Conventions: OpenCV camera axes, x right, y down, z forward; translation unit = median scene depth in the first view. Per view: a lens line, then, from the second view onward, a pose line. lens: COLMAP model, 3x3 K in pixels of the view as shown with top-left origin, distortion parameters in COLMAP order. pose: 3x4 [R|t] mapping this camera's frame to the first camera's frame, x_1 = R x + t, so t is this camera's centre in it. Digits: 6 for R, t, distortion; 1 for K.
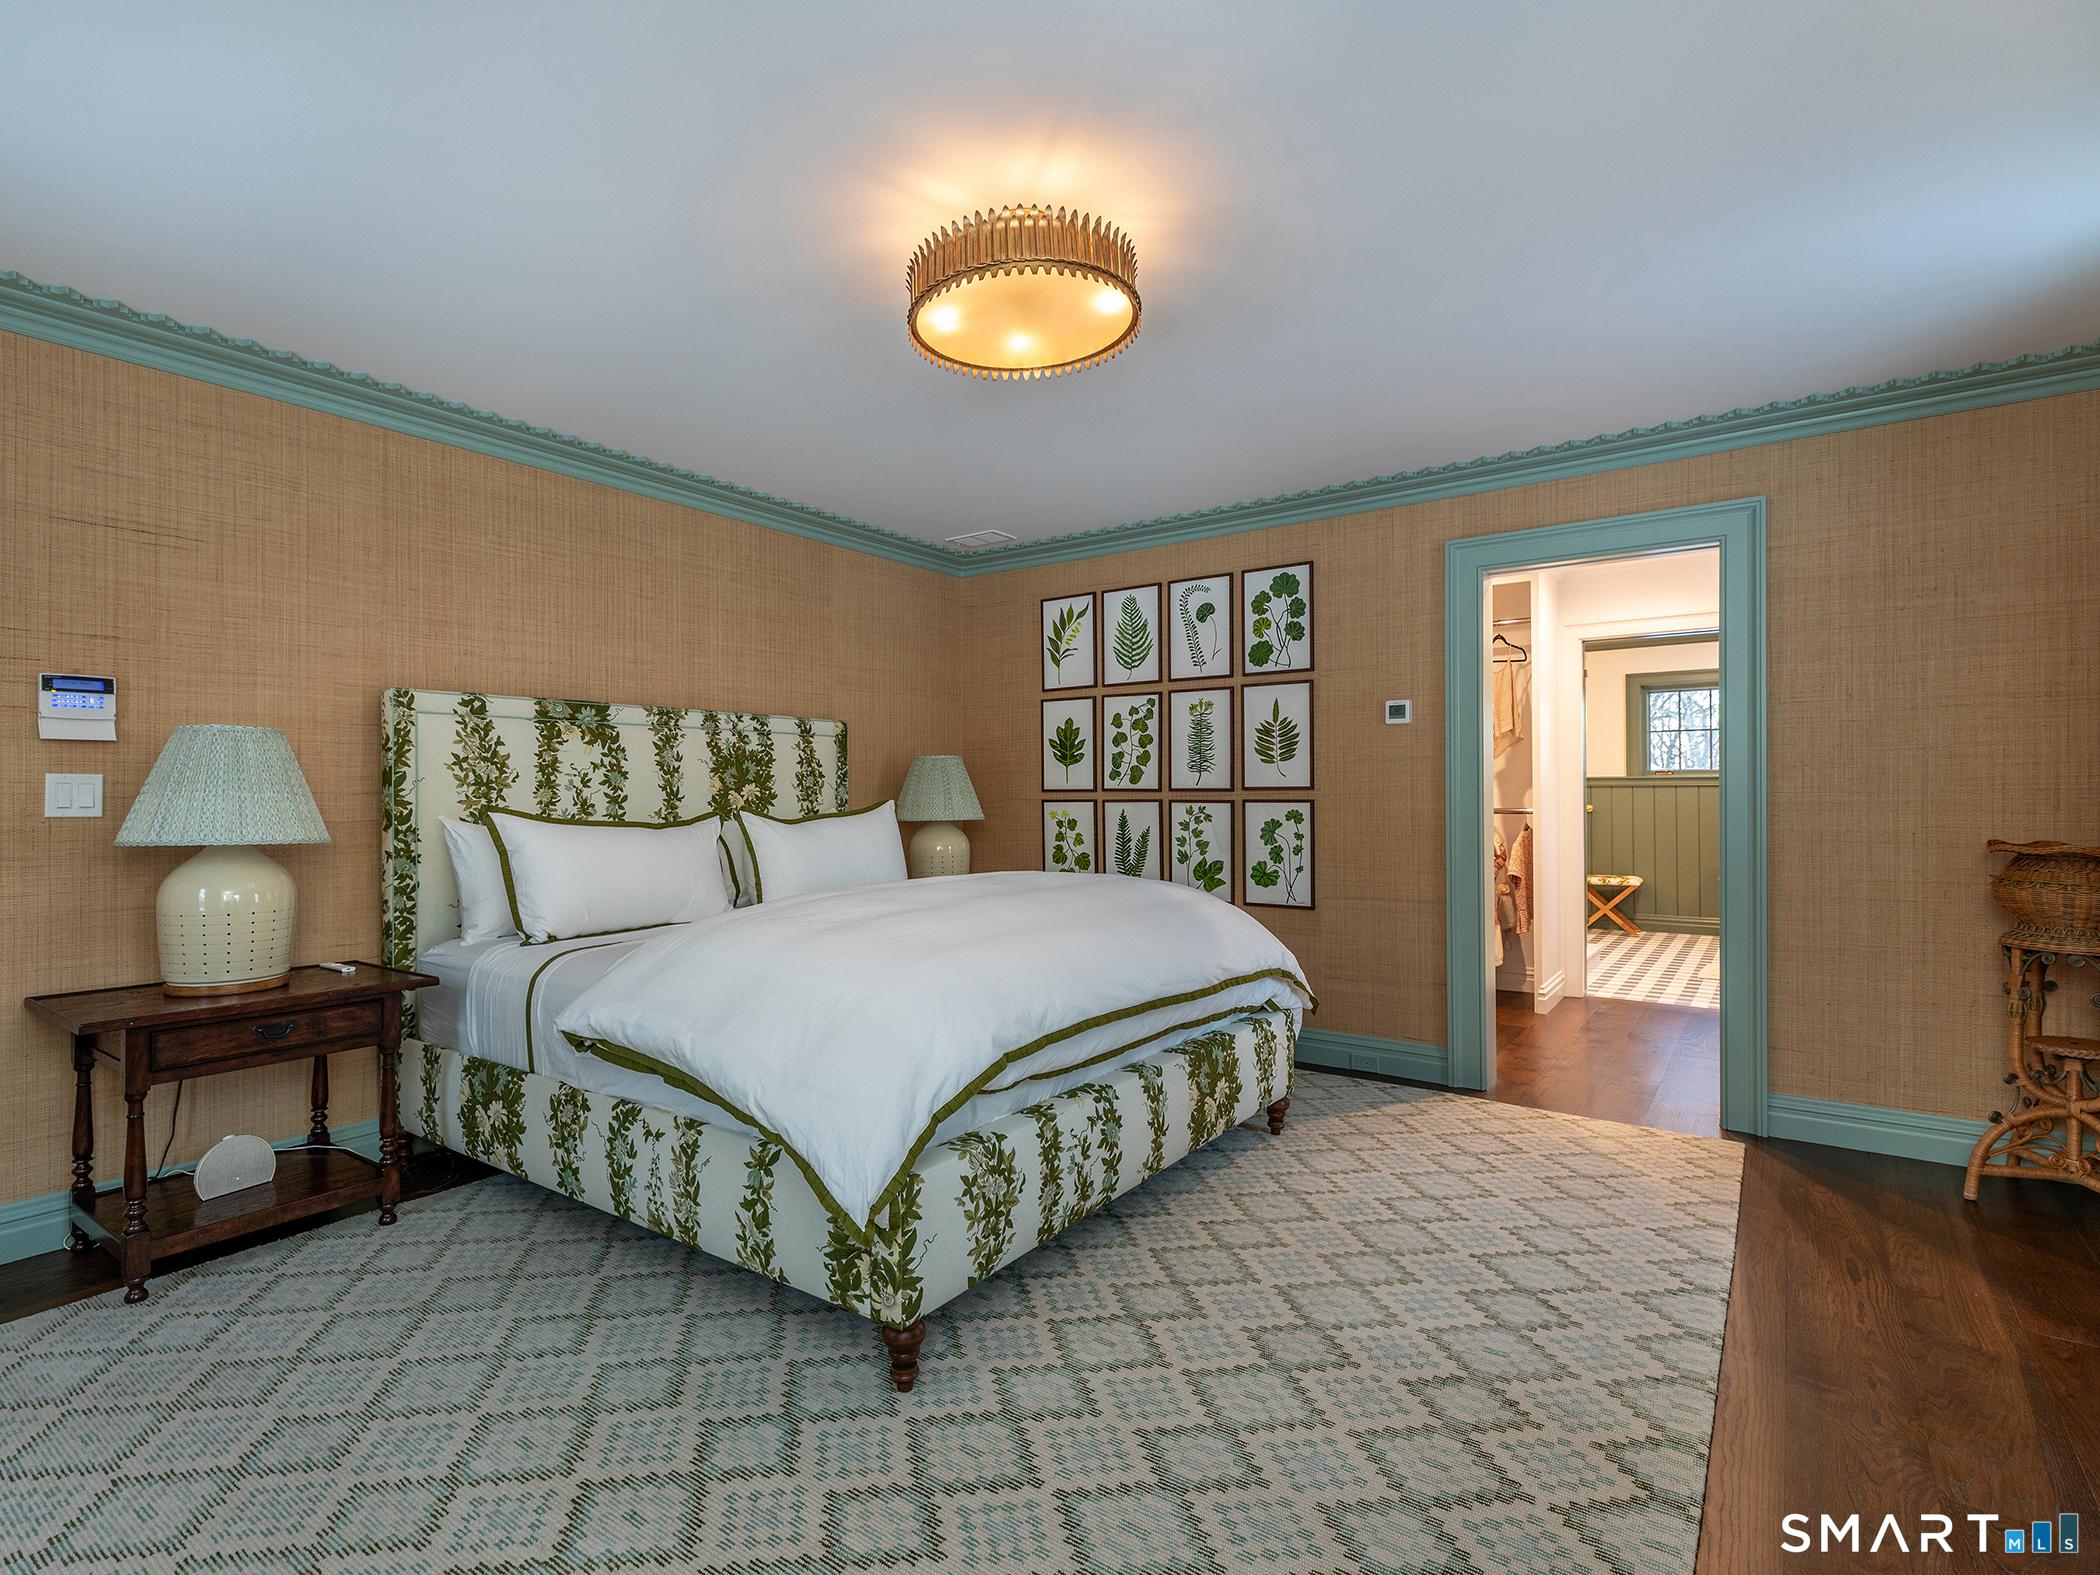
lens RADIAL K [[1050.5, 0, 1059.9], [0, 1050.5, 793.1], [0, 0, 1]] dist [0.020272, -0.001192]
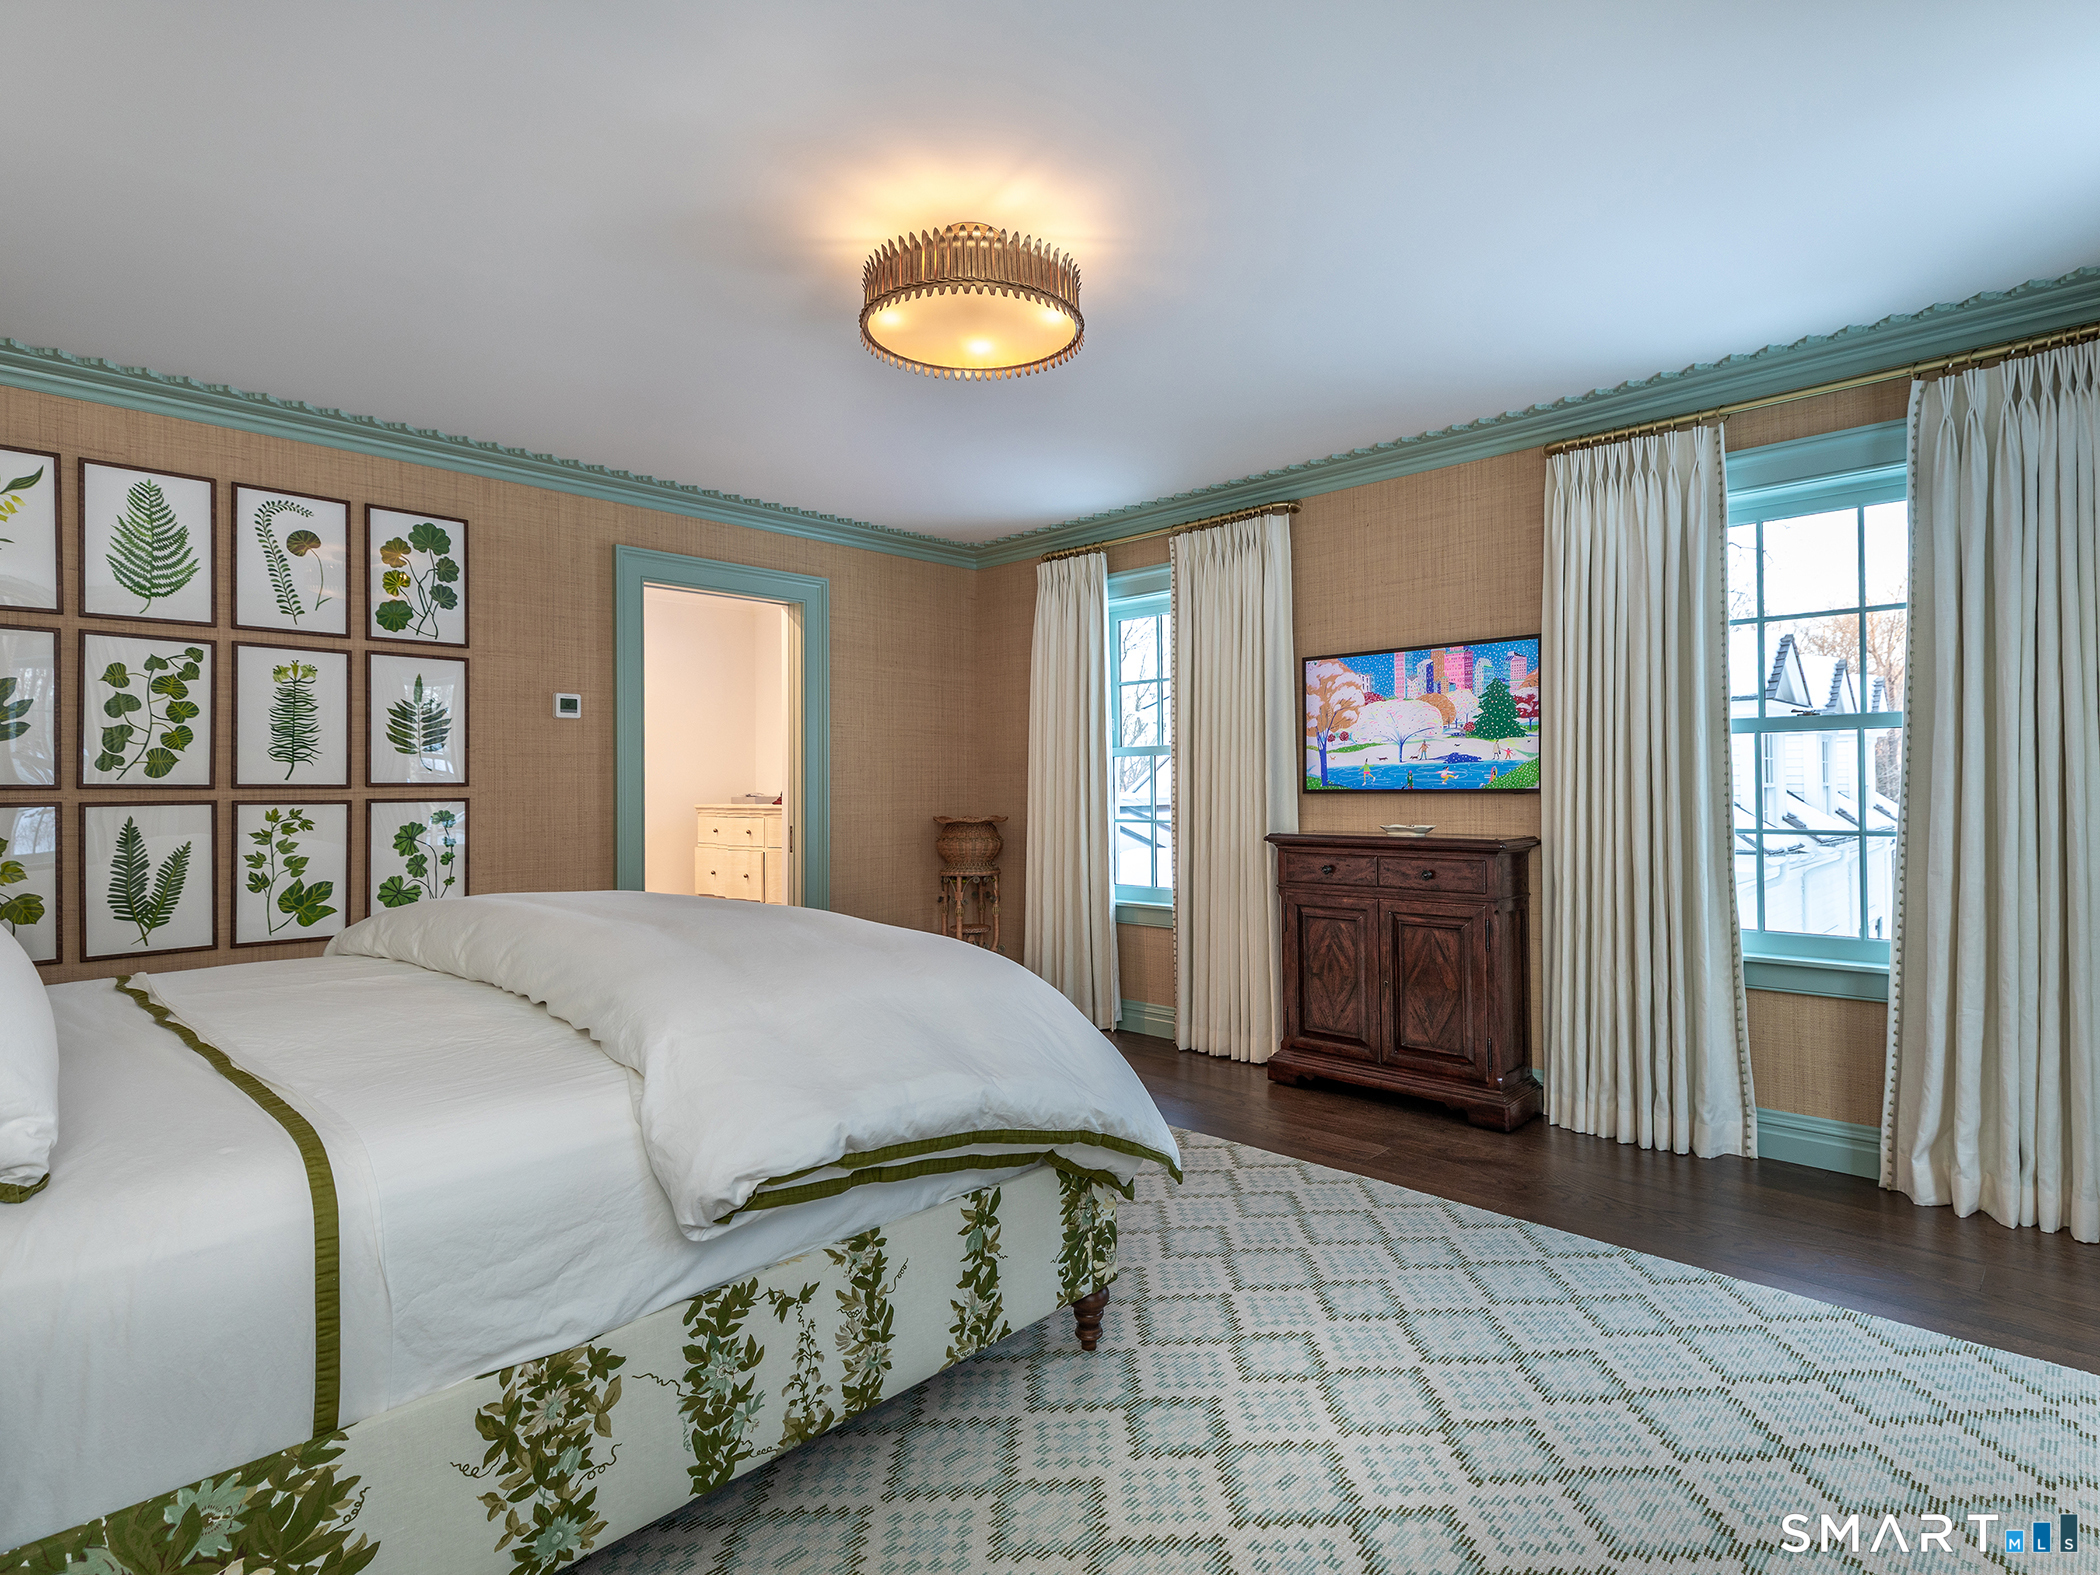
lens RADIAL K [[1050.5, 0, 1060.2], [0, 1050.5, 786.1], [0, 0, 1]] dist [0.020272, -0.001192]
pose [[0.149225, 0.004851, 0.988791, -0.522889], [0.007229, 0.999956, -0.005997, 0.004976], [-0.988777, 0.008043, 0.149183, 0.381013]]
